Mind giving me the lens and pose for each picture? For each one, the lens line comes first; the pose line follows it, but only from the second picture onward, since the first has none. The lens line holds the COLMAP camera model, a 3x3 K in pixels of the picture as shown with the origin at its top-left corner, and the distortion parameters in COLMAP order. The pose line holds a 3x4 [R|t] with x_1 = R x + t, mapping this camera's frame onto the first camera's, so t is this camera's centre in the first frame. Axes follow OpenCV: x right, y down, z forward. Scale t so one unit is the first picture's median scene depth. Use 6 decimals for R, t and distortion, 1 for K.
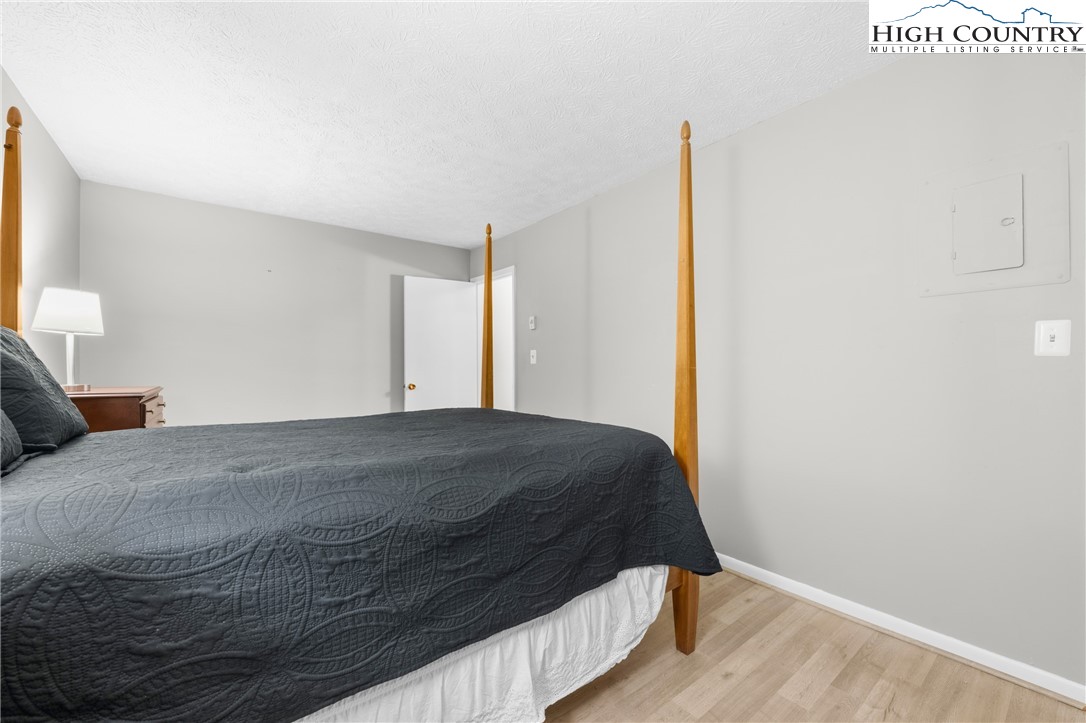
lens RADIAL K [[435.0, 0, 540.9], [0, 435.0, 365.0], [0, 0, 1]] dist [-0.001465, -0.000066]
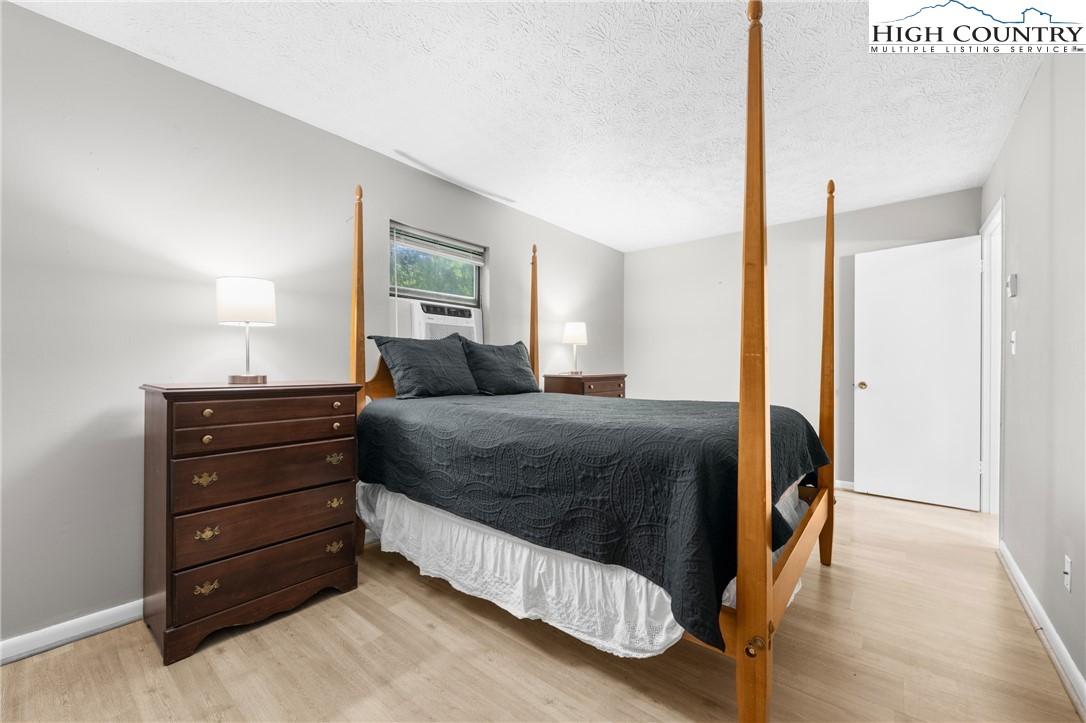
lens RADIAL K [[435.0, 0, 544.9], [0, 435.0, 365.3], [0, 0, 1]] dist [-0.001465, -0.000066]
pose [[0.225938, 0.000922, -0.974141, 1.373932], [0.003302, 0.999993, 0.001712, 0.029681], [0.974136, -0.003603, 0.225934, 0.775297]]
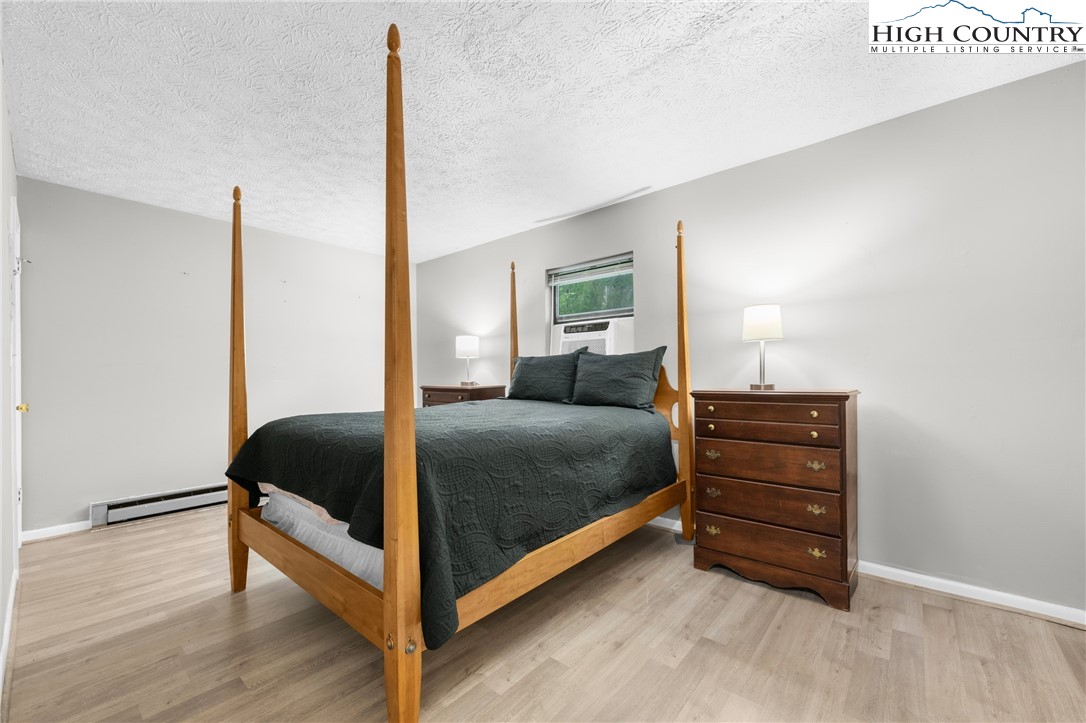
lens RADIAL K [[435.0, 0, 548.1], [0, 435.0, 369.0], [0, 0, 1]] dist [-0.001465, -0.000066]
pose [[-0.978767, 0.010400, -0.204713, -0.468873], [0.014148, 0.999758, -0.016849, 0.035102], [0.204488, -0.019388, -0.978677, 3.678386]]
